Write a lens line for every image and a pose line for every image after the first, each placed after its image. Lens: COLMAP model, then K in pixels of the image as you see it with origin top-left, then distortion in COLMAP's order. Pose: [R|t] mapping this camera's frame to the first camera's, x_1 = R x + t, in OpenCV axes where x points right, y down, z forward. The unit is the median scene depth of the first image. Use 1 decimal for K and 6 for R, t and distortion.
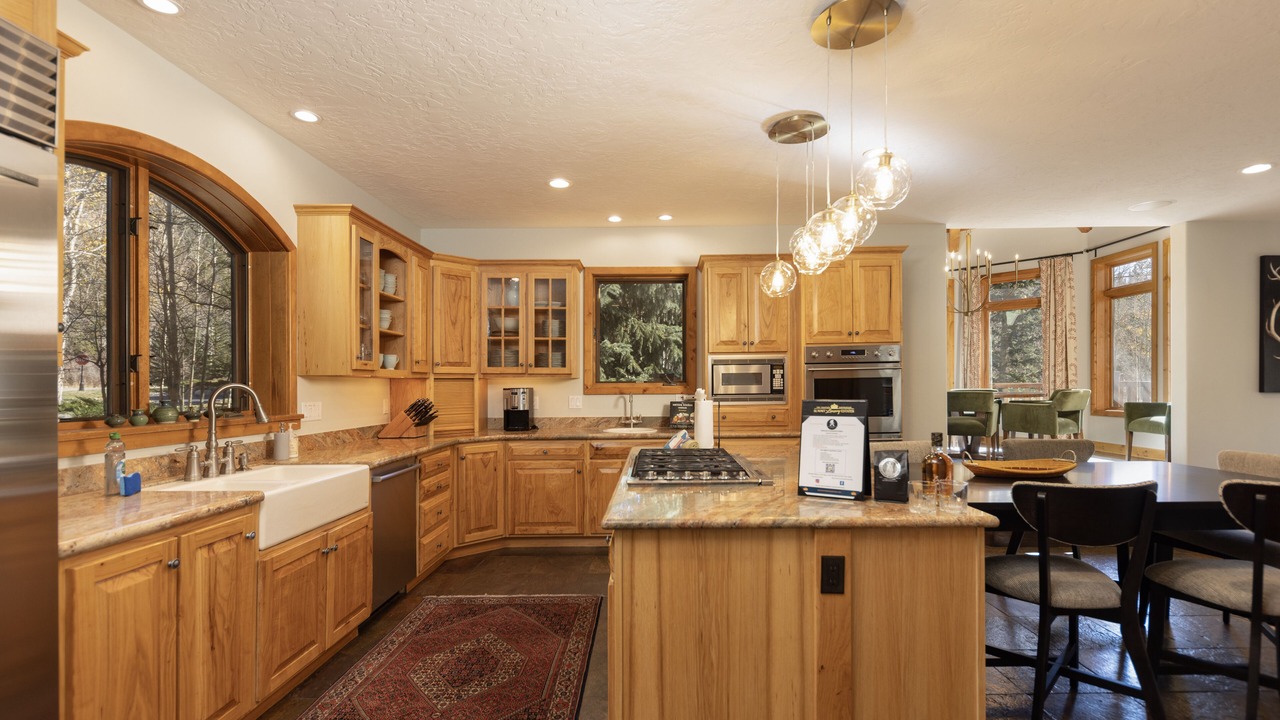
lens RADIAL K [[593.8, 0, 657.6], [0, 593.8, 384.5], [0, 0, 1]] dist [0.000284, -0.000105]
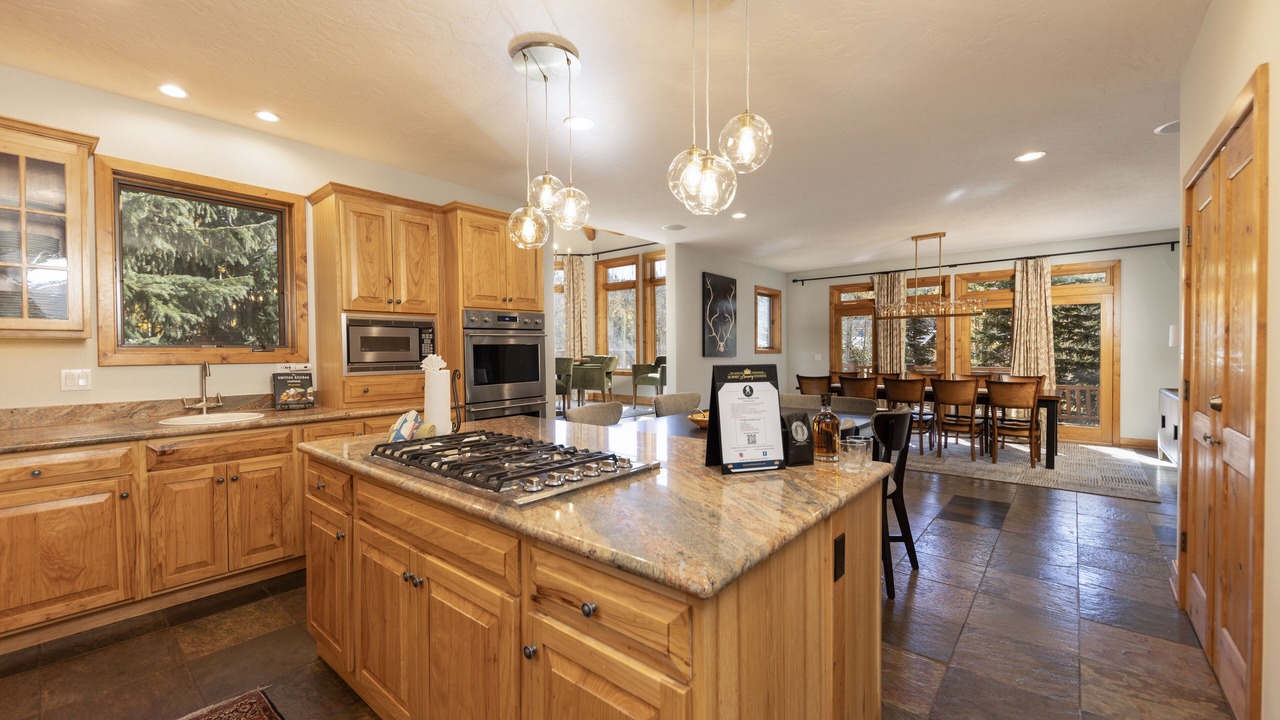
lens RADIAL K [[511.5, 0, 640.6], [0, 511.5, 364.0], [0, 0, 1]] dist [-0.001423, -0.000827]
pose [[0.645118, -0.015990, 0.763915, -0.183421], [-0.000166, 0.999778, 0.021067, 0.003903], [-0.764083, -0.013718, 0.644972, 0.273507]]
